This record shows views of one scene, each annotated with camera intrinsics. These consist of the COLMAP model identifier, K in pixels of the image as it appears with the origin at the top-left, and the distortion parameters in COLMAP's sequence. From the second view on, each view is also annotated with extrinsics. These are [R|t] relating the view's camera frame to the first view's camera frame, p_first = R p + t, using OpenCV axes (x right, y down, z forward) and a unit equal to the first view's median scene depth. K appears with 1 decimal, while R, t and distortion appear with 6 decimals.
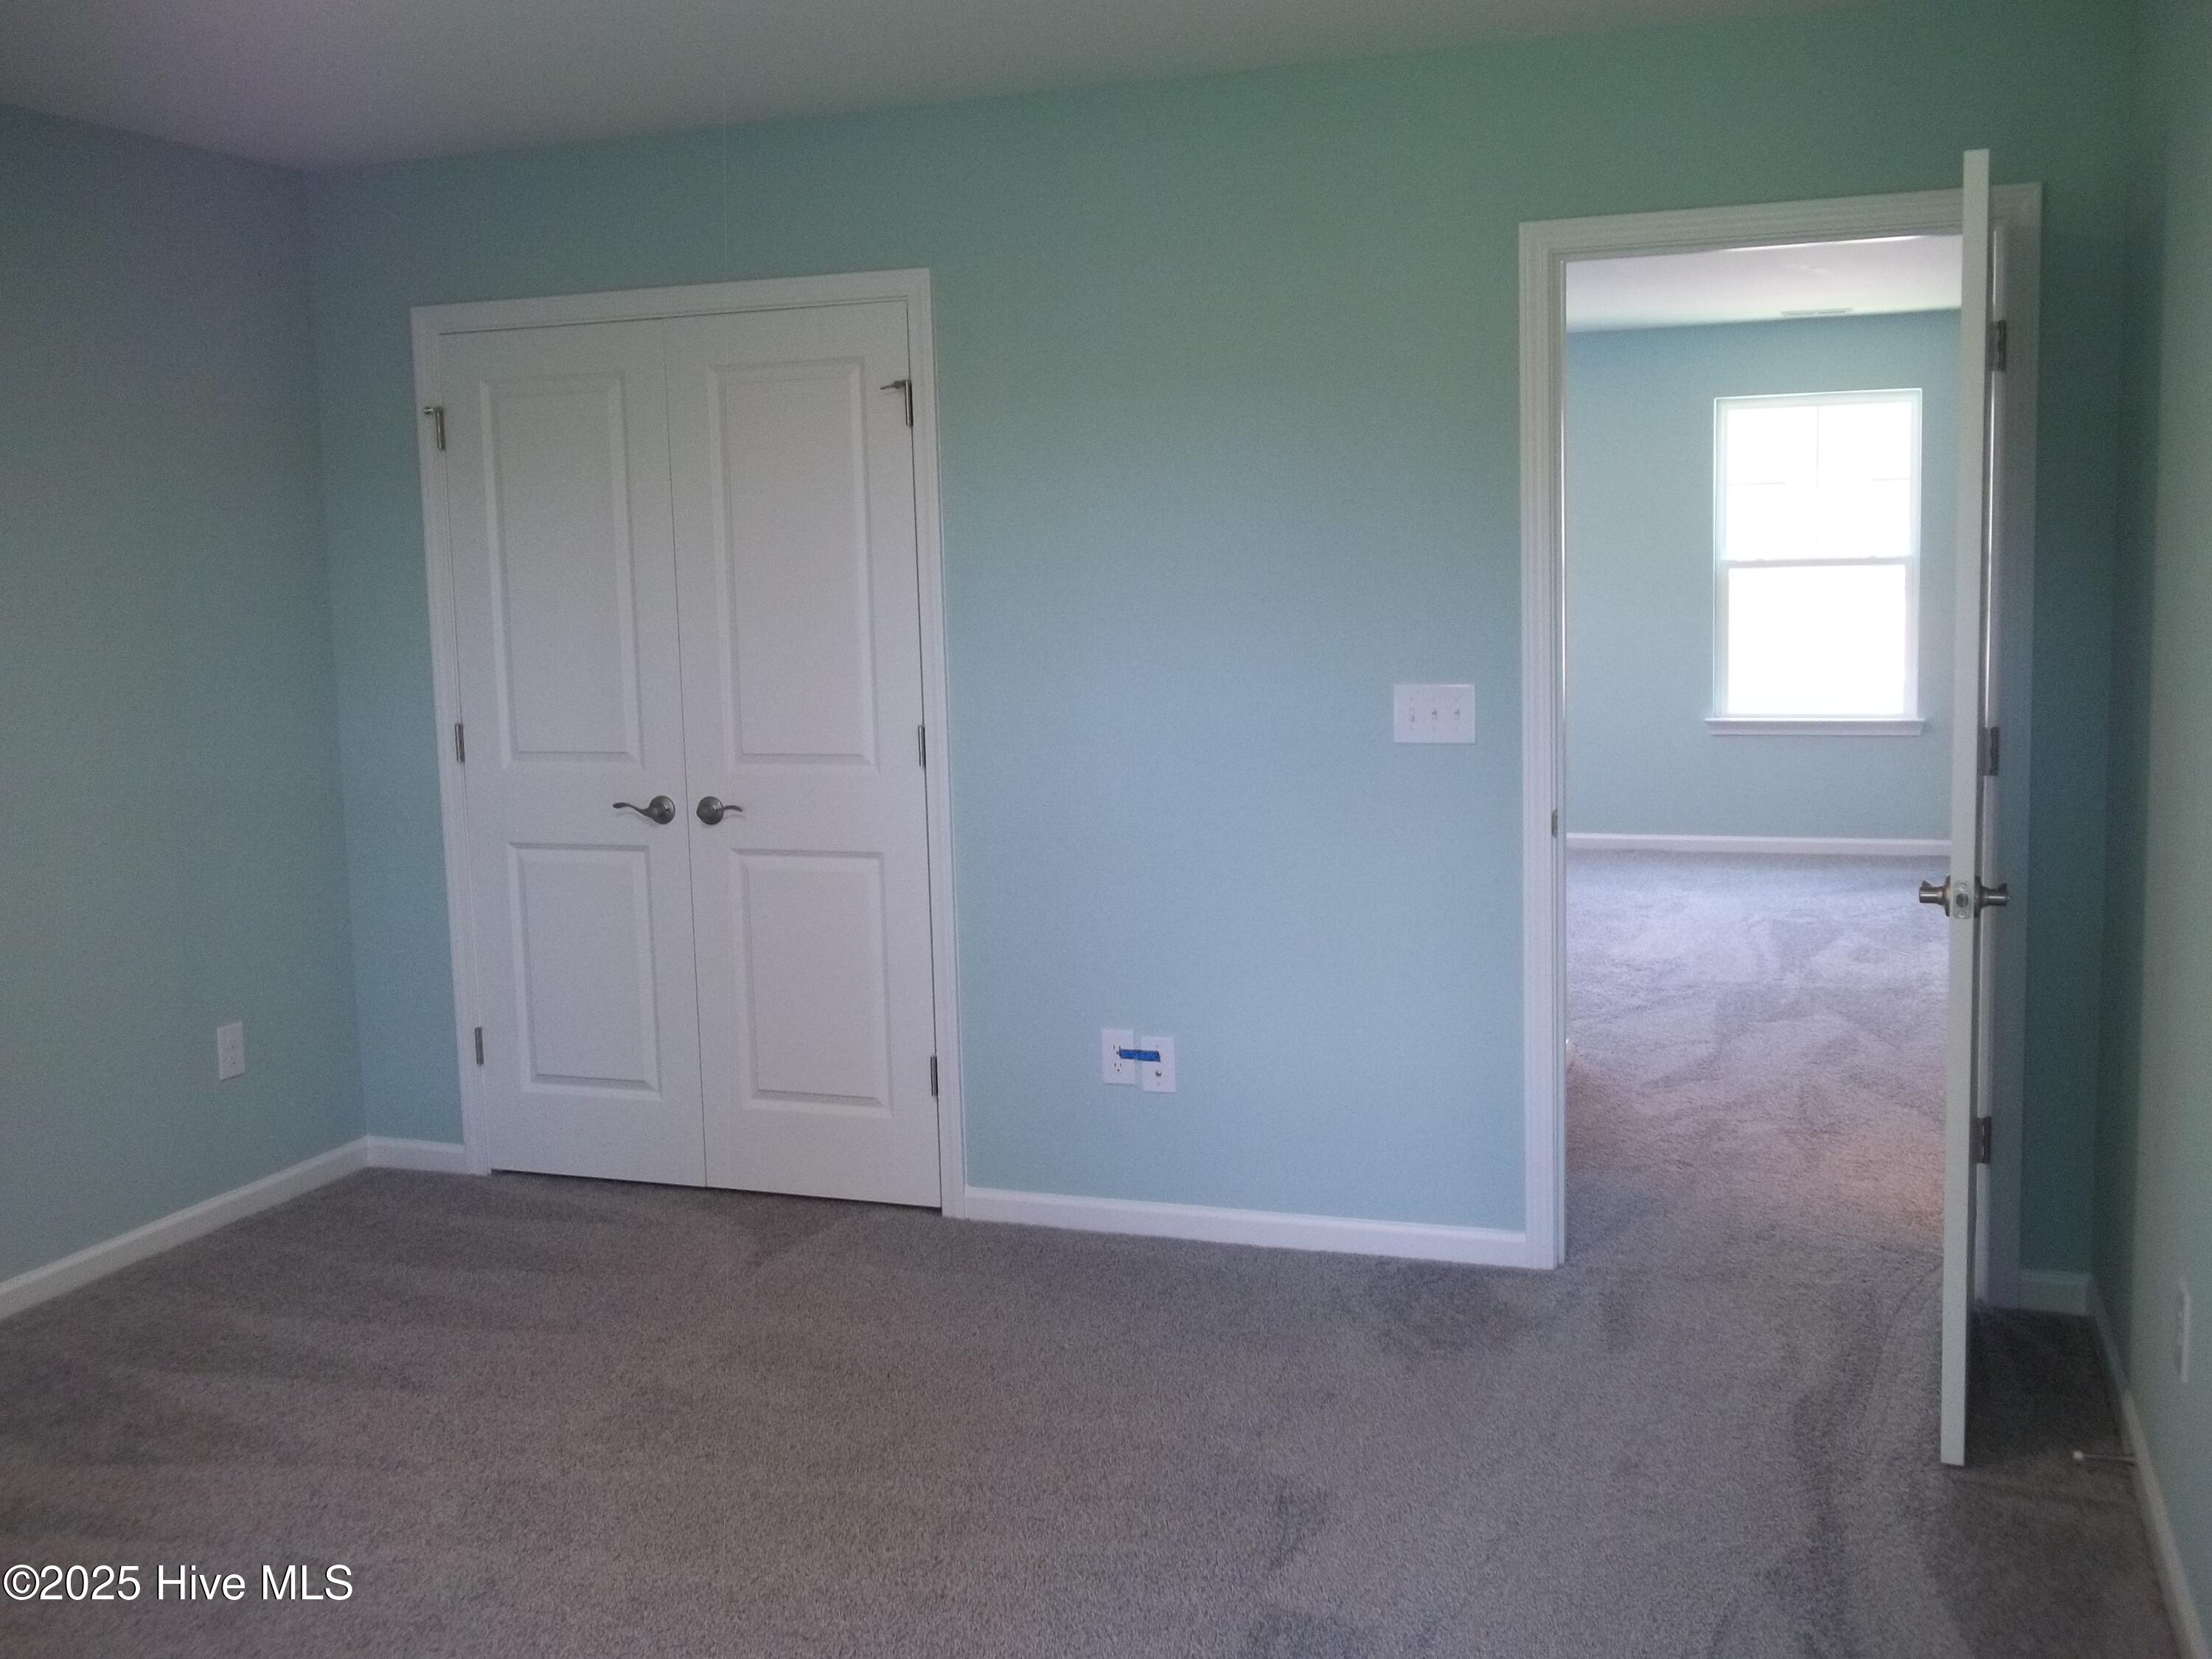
lens RADIAL K [[2130.3, 0, 1117.2], [0, 2130.3, 806.6], [0, 0, 1]] dist [-0.026628, 0.021630]
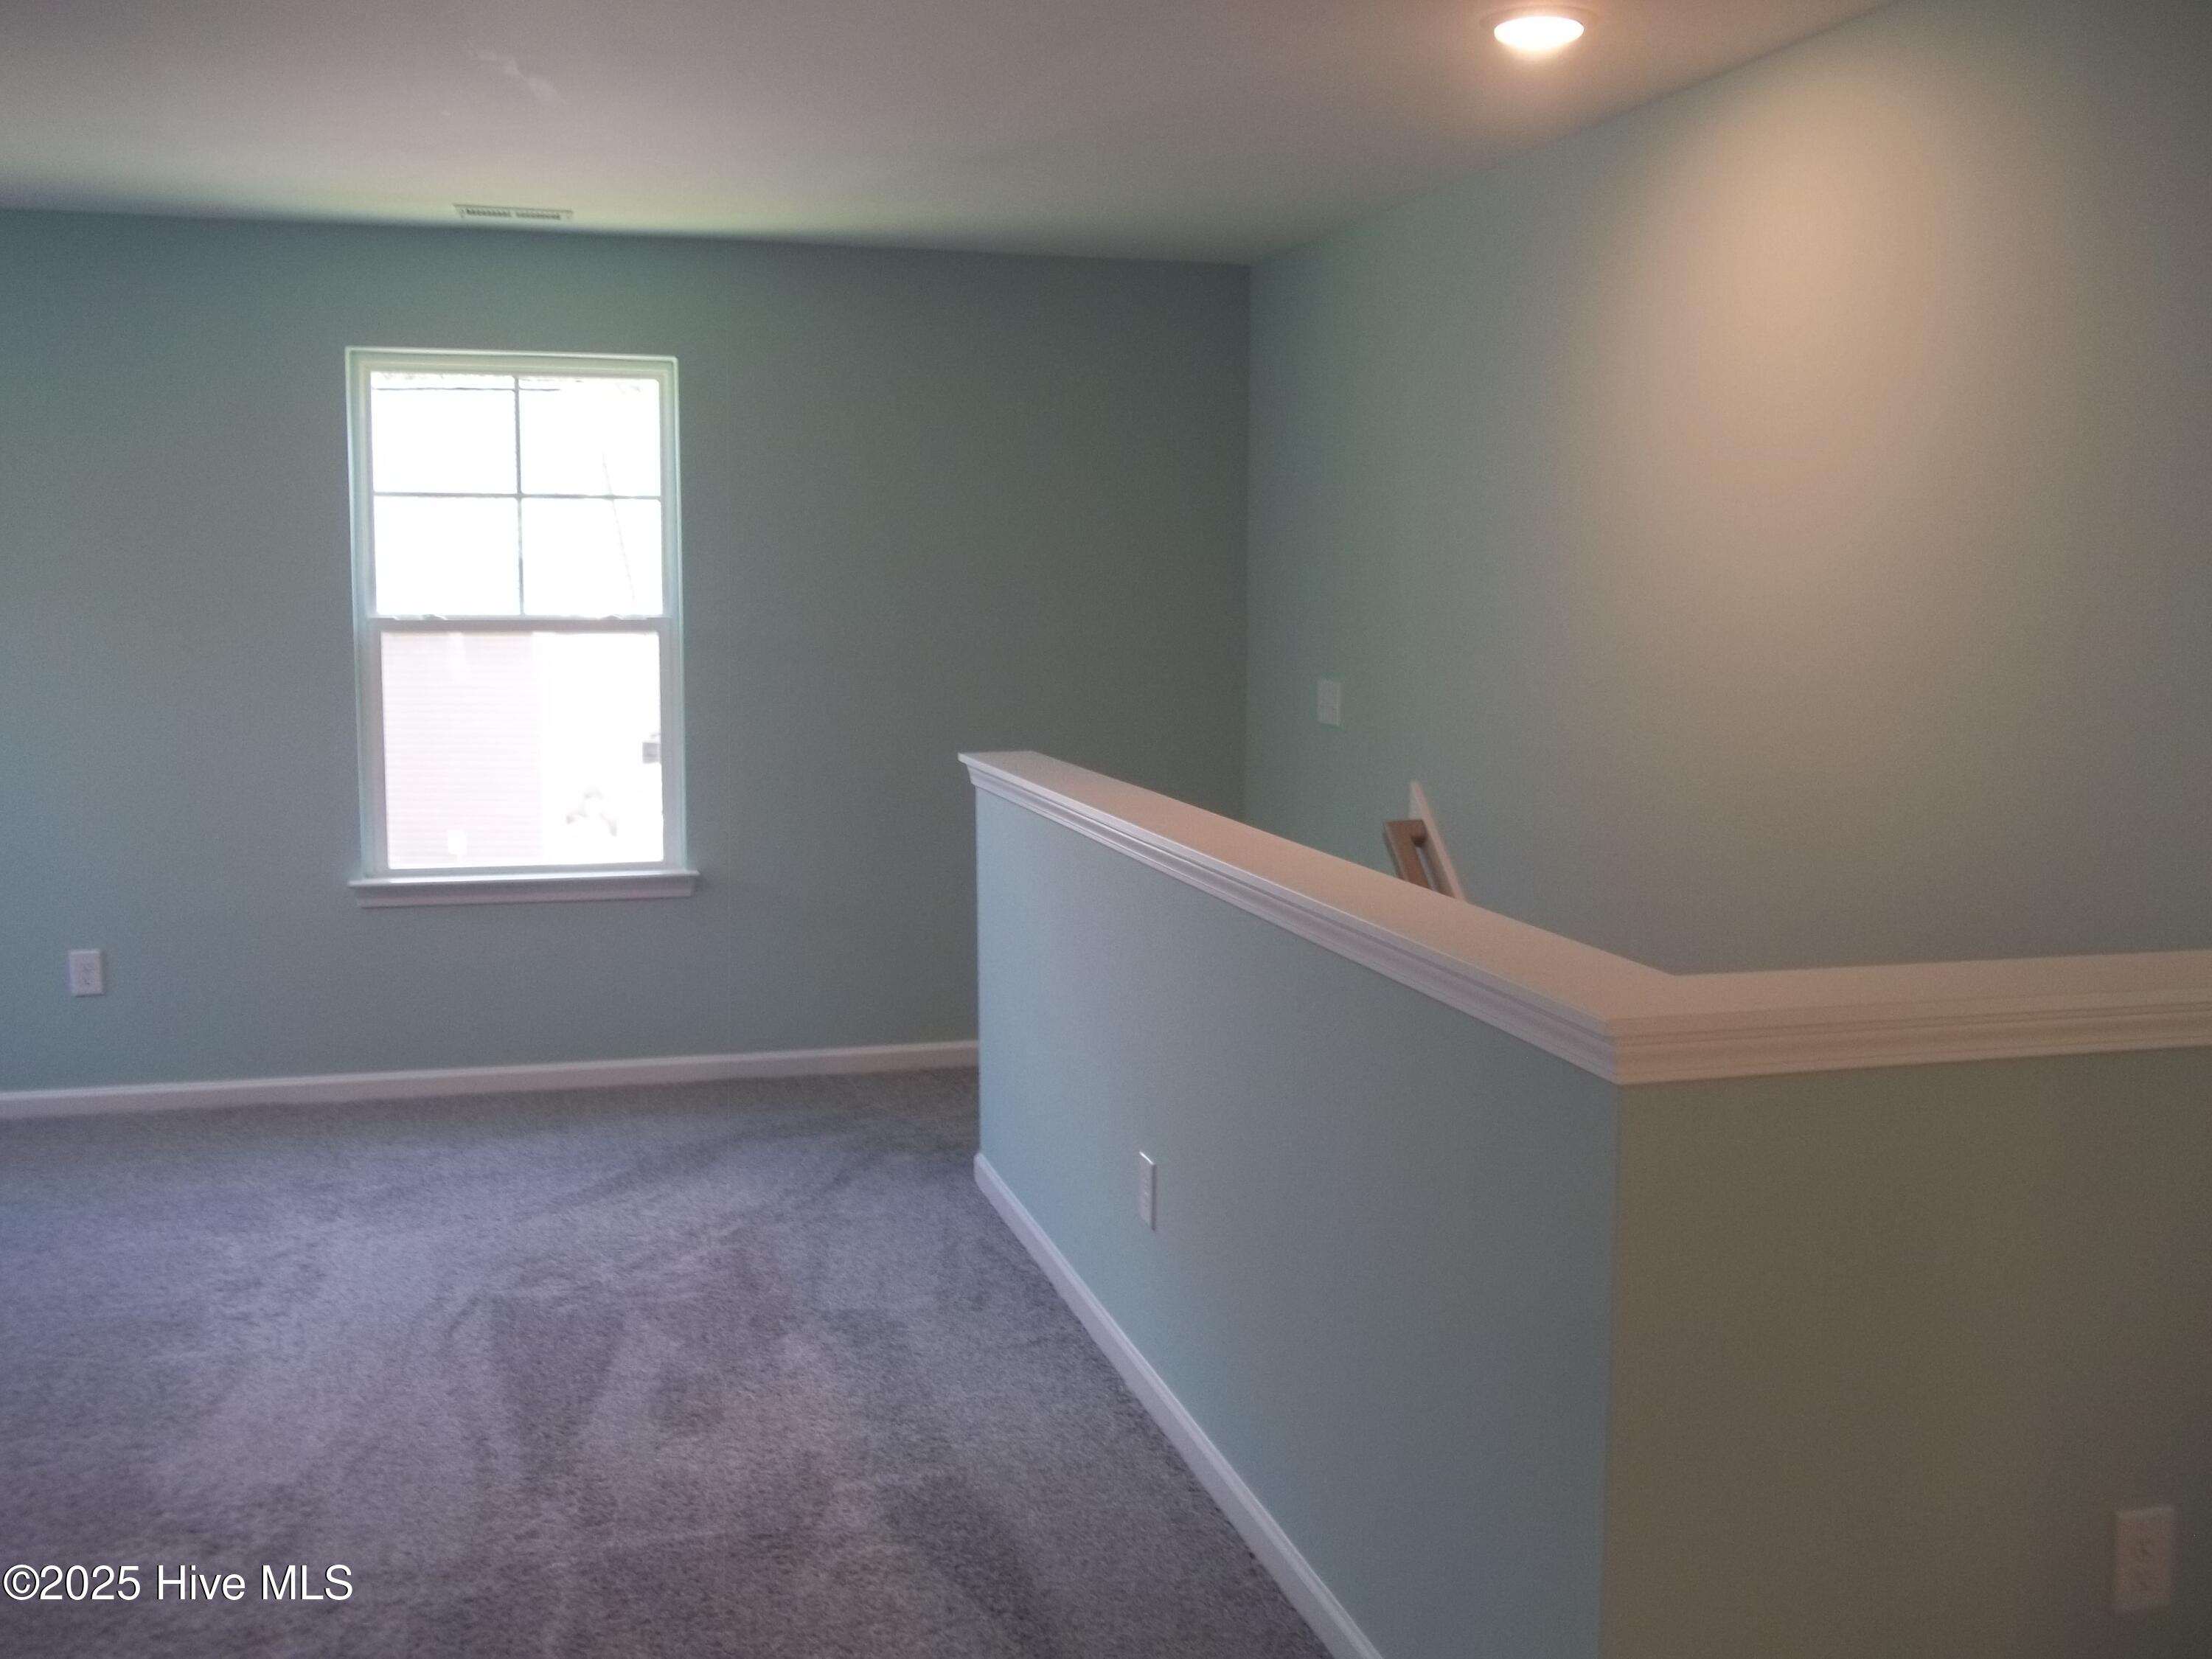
lens RADIAL K [[2130.3, 0, 1117.2], [0, 2130.3, 806.6], [0, 0, 1]] dist [-0.026628, 0.021630]
pose [[0.815955, -0.029012, 0.577387, 0.121042], [0.035084, 0.999384, 0.000636, -0.061325], [-0.577050, 0.019738, 0.816471, 0.431452]]
